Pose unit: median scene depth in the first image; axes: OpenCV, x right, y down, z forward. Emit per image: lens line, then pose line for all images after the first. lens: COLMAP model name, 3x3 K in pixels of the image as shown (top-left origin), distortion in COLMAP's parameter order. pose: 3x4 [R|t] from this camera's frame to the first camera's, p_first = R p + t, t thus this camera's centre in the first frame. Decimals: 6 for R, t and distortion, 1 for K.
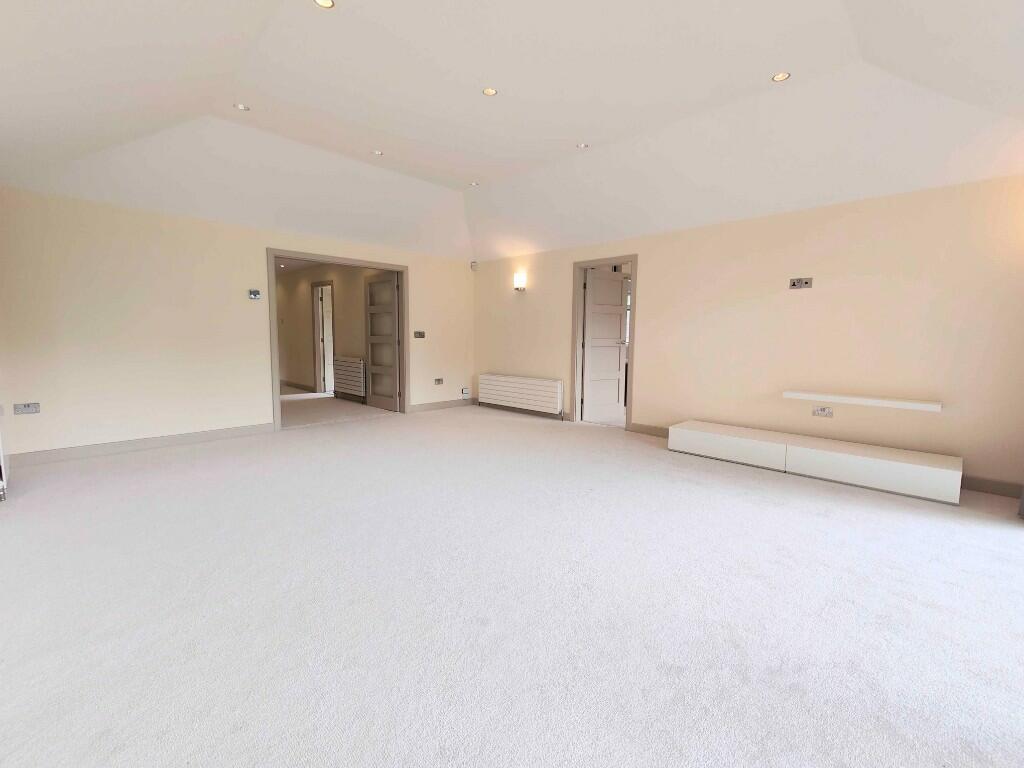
lens RADIAL K [[453.2, 0, 508.6], [0, 453.2, 377.7], [0, 0, 1]] dist [-0.000349, 0.000428]
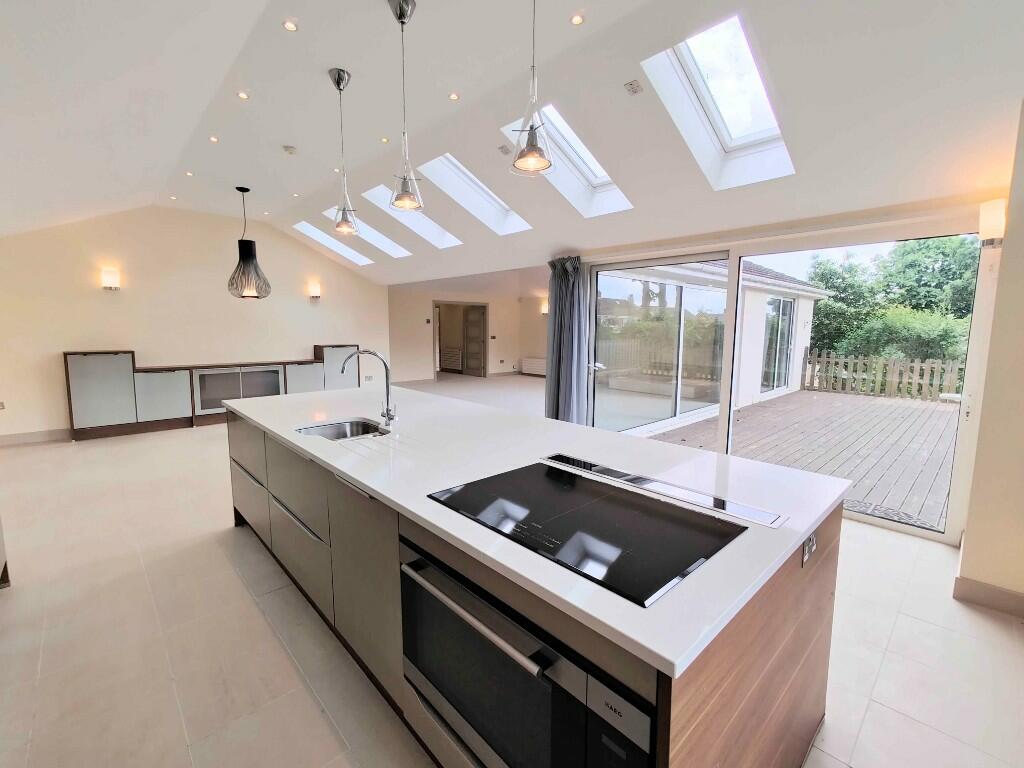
lens RADIAL K [[453.2, 0, 506.9], [0, 453.2, 381.9], [0, 0, 1]] dist [-0.000349, 0.000428]
pose [[0.999294, -0.003836, -0.037382, -0.065251], [0.005098, 0.999419, 0.033701, 0.030552], [0.037231, -0.033867, 0.998733, -0.929952]]
